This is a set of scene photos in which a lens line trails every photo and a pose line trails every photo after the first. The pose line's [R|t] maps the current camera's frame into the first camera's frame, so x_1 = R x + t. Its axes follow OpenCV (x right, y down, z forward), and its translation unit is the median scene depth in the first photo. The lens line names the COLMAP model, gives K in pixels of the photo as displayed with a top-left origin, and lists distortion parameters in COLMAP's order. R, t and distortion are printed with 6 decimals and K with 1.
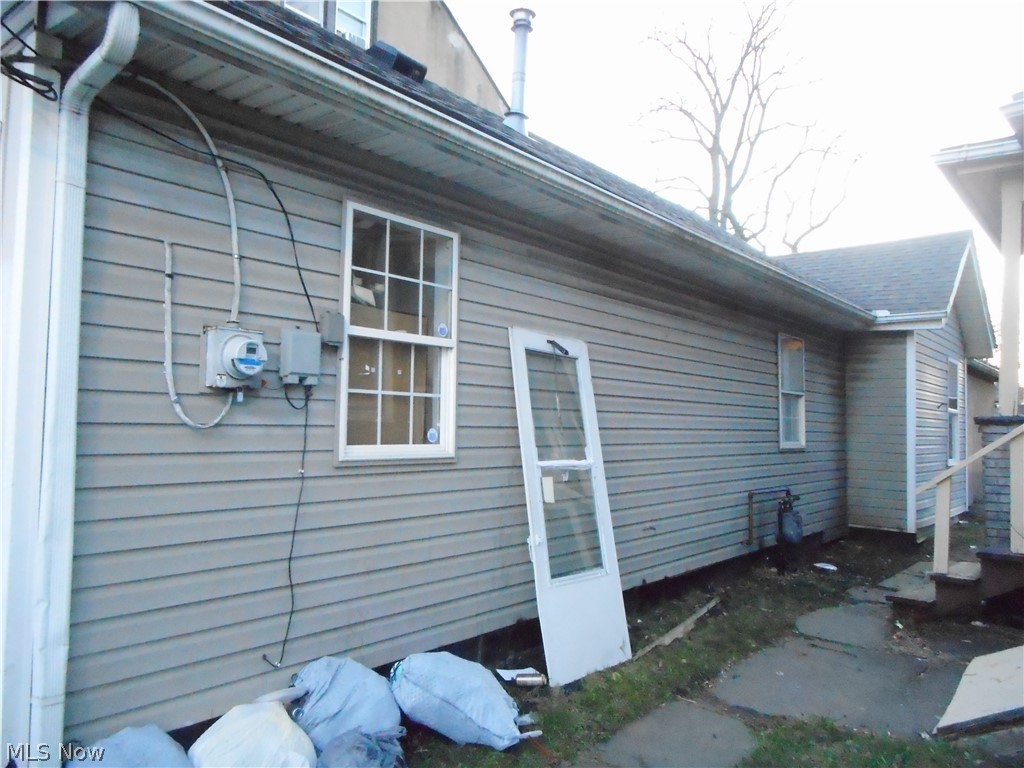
lens RADIAL K [[764.9, 0, 512.0], [0, 764.9, 384.0], [0, 0, 1]] dist [-0.000747, -0.001628]
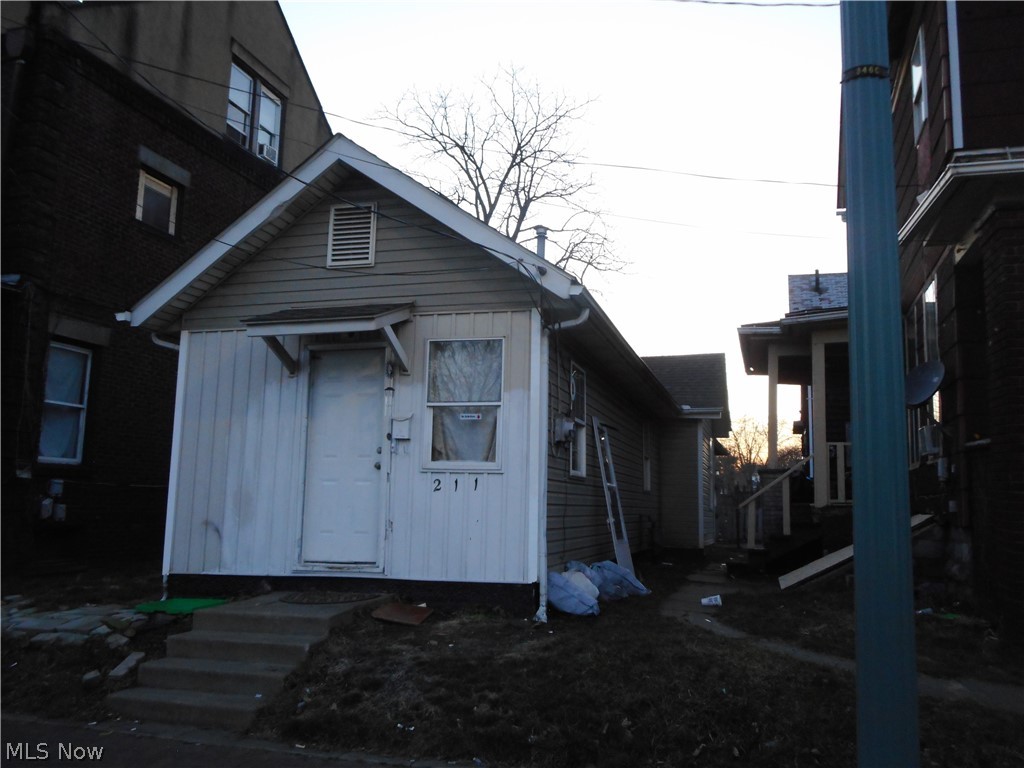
lens RADIAL K [[855.3, 0, 512.0], [0, 855.3, 384.0], [0, 0, 1]] dist [-0.006053, -0.002058]
pose [[0.925831, 0.051577, 0.374402, -0.526258], [-0.019660, 0.995876, -0.088573, 0.023176], [-0.377426, 0.074643, 0.923027, -0.507401]]
